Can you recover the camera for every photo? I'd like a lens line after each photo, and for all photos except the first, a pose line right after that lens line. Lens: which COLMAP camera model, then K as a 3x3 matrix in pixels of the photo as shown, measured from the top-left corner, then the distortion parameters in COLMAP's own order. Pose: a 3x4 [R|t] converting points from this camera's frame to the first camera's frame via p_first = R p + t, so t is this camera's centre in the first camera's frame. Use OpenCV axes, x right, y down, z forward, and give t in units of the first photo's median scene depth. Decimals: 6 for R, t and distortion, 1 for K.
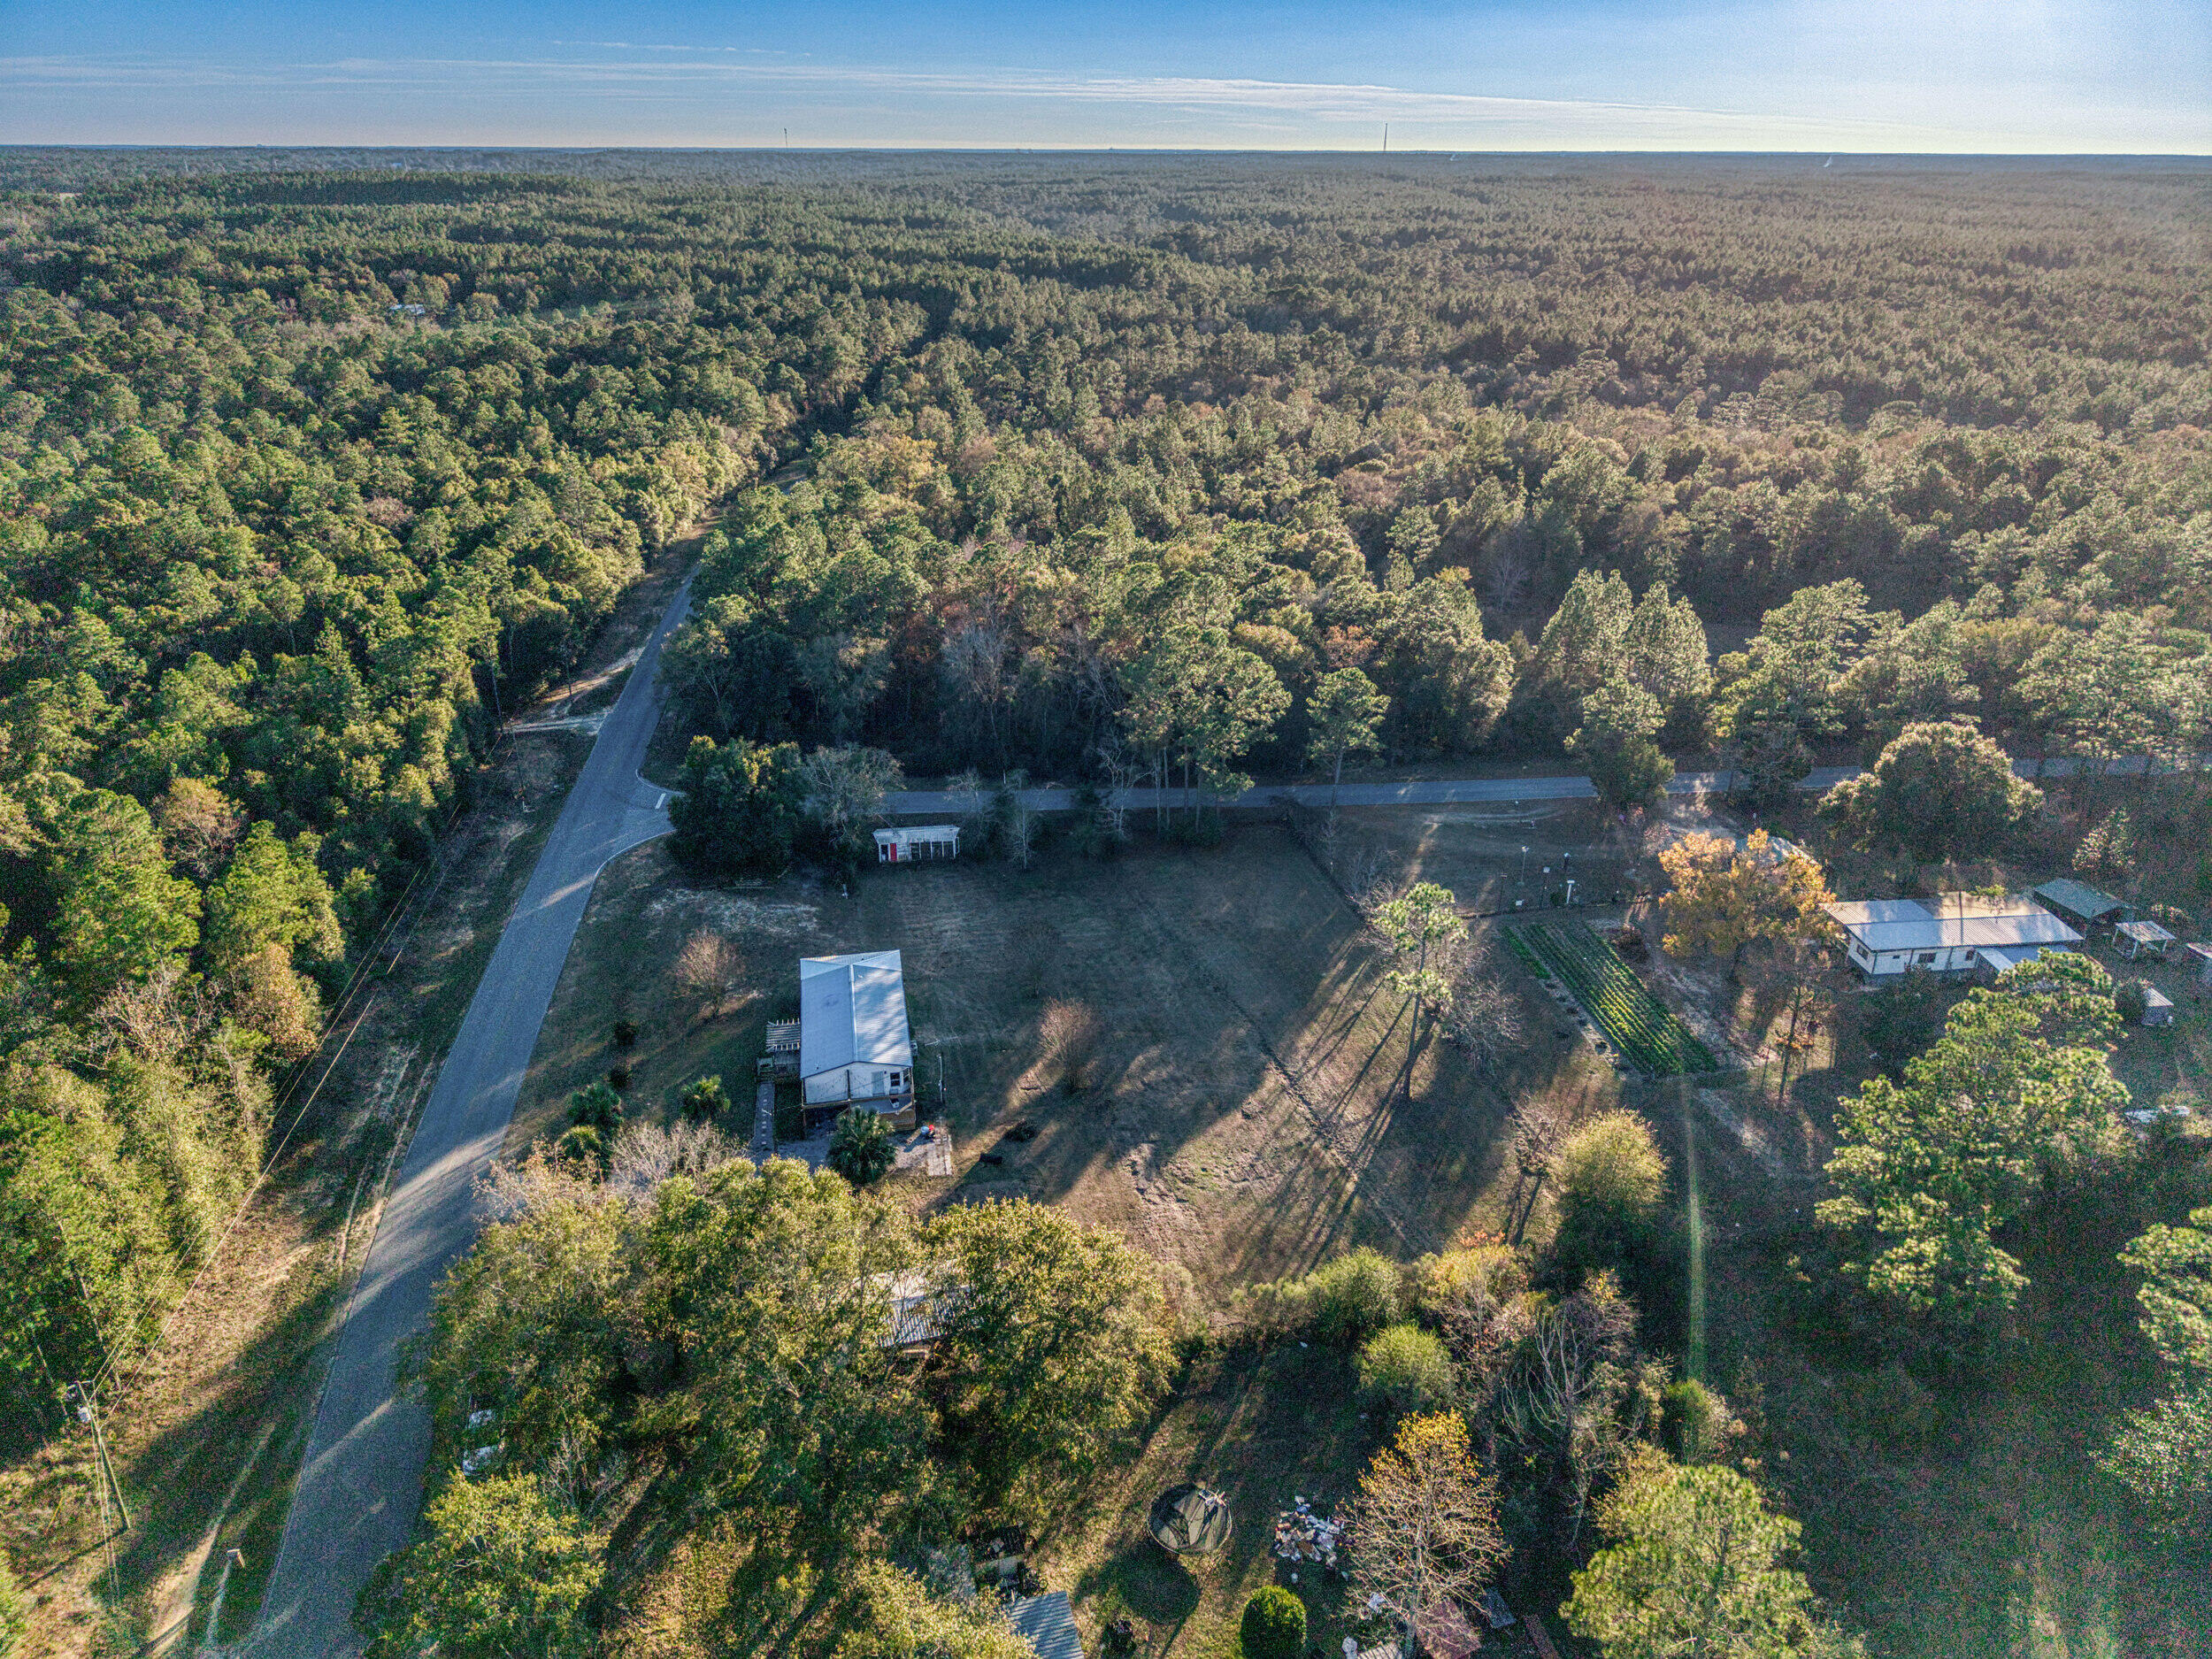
lens RADIAL K [[1483.4, 0, 1104.0], [0, 1483.4, 832.4], [0, 0, 1]] dist [0.012494, -0.009692]
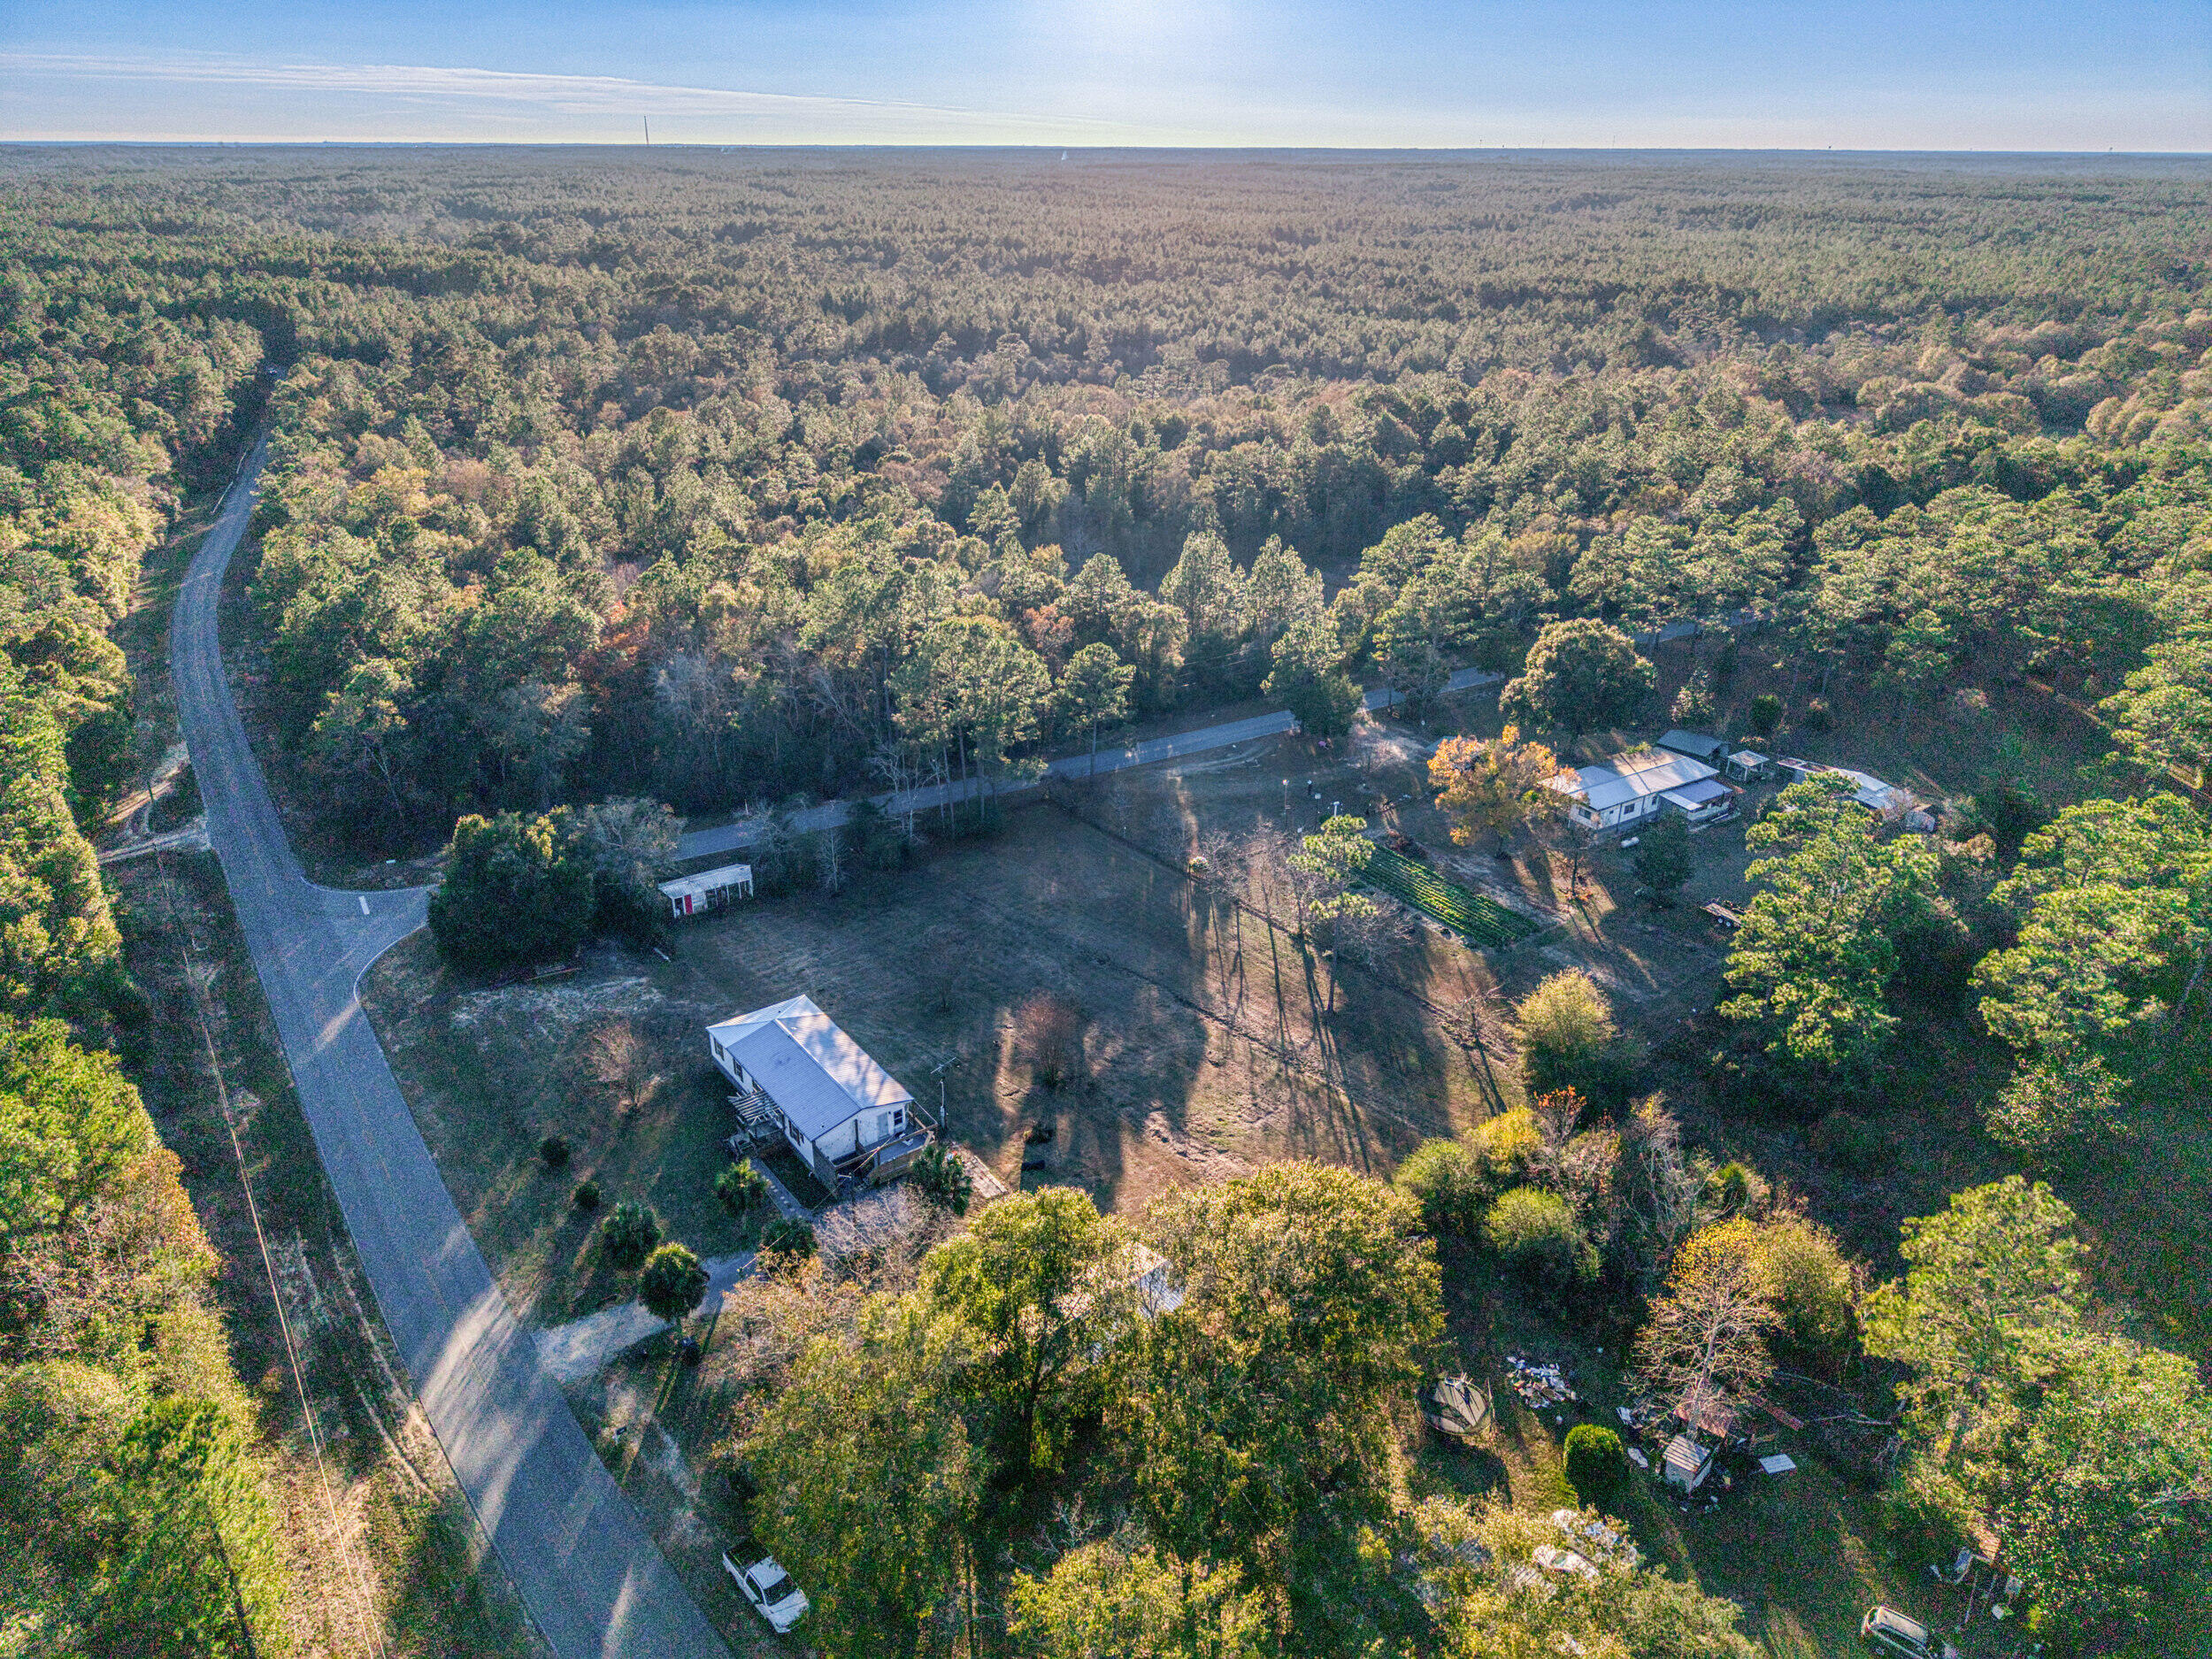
lens RADIAL K [[1483.4, 0, 1104.0], [0, 1483.4, 832.4], [0, 0, 1]] dist [0.012494, -0.009692]
pose [[0.898534, -0.185098, 0.397963, -0.267532], [0.183714, 0.982083, 0.041985, -0.021908], [-0.398604, 0.035386, 0.916440, 0.044036]]
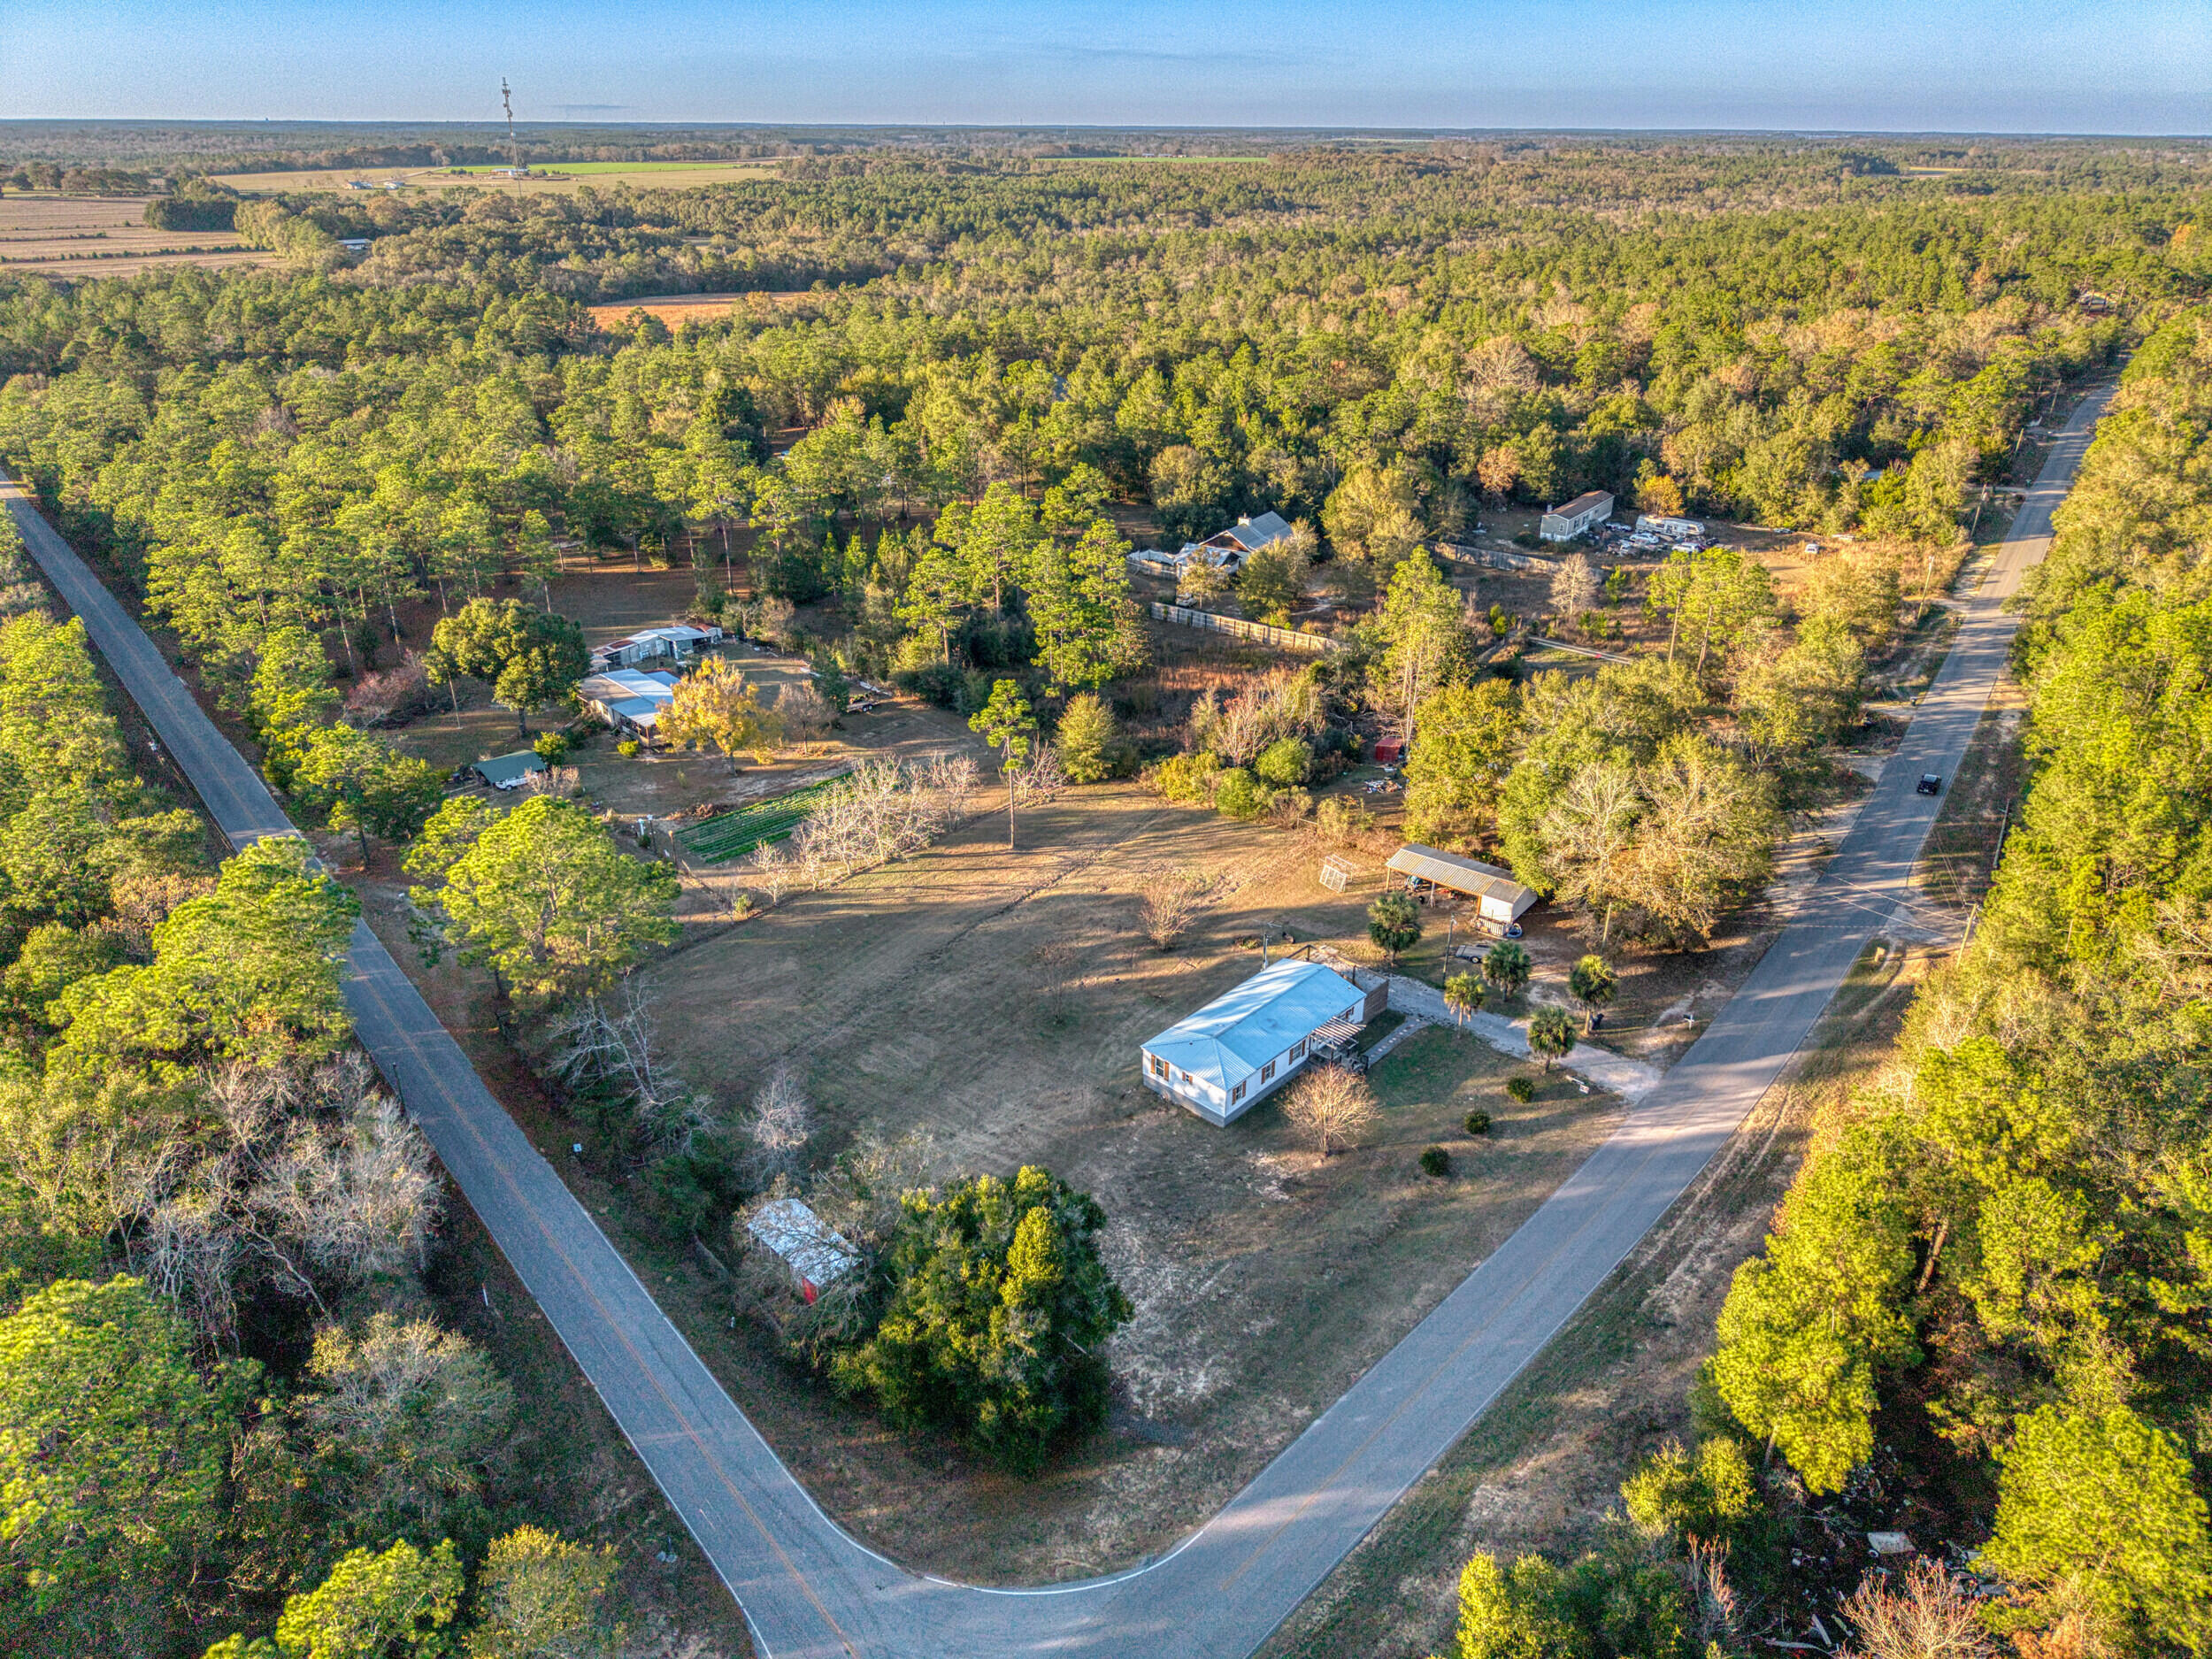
lens RADIAL K [[1483.4, 0, 1104.0], [0, 1483.4, 832.4], [0, 0, 1]] dist [0.012494, -0.009692]
pose [[-0.597688, -0.351086, 0.720769, -0.587477], [0.331678, 0.710197, 0.620976, -0.461022], [-0.729904, 0.610212, -0.308028, 0.995842]]
